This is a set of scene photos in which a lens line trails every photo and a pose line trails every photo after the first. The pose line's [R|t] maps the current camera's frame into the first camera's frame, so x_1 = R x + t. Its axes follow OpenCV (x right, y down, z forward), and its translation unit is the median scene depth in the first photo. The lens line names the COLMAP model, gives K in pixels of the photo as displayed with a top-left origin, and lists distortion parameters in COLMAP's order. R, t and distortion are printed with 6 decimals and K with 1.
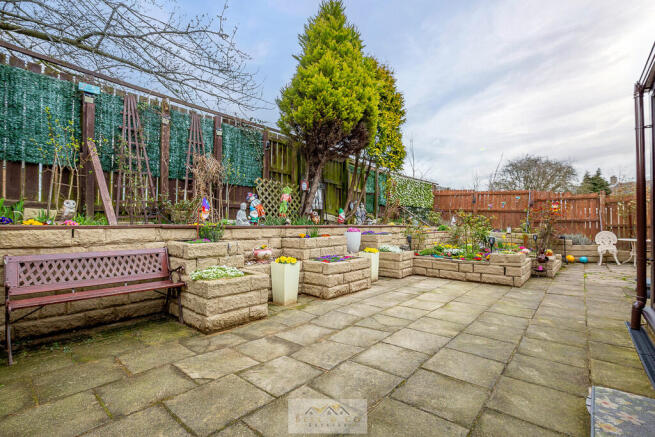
lens RADIAL K [[300.7, 0, 322.3], [0, 300.7, 221.7], [0, 0, 1]] dist [-0.031562, 0.003595]
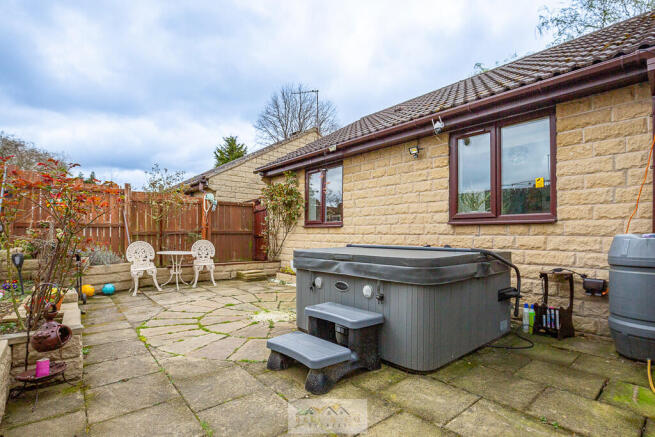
lens RADIAL K [[314.2, 0, 331.0], [0, 314.2, 232.2], [0, 0, 1]] dist [-0.025313, -0.000579]
pose [[0.141471, 0.000839, 0.989942, 0.871853], [-0.010554, 0.999944, 0.000661, 0.018922], [-0.989886, -0.010542, 0.141472, 1.240219]]
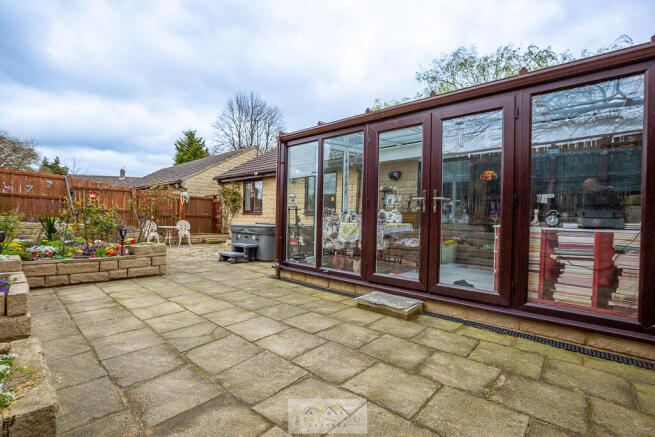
lens RADIAL K [[300.7, 0, 325.4], [0, 300.7, 221.5], [0, 0, 1]] dist [-0.031562, 0.003595]
pose [[0.012710, -0.015185, 0.999804, -0.658121], [-0.027265, 0.999508, 0.015527, -0.005026], [-0.999547, -0.027457, 0.012289, 0.669285]]
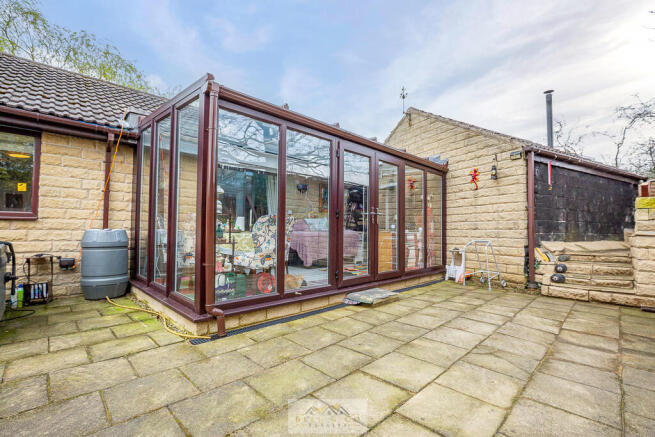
lens RADIAL K [[300.7, 0, 328.4], [0, 300.7, 221.2], [0, 0, 1]] dist [-0.031562, 0.003595]
pose [[-0.998308, -0.010204, 0.057244, 0.634732], [-0.012538, 0.999098, -0.040573, 0.022163], [-0.056778, -0.041222, -0.997535, 1.881064]]
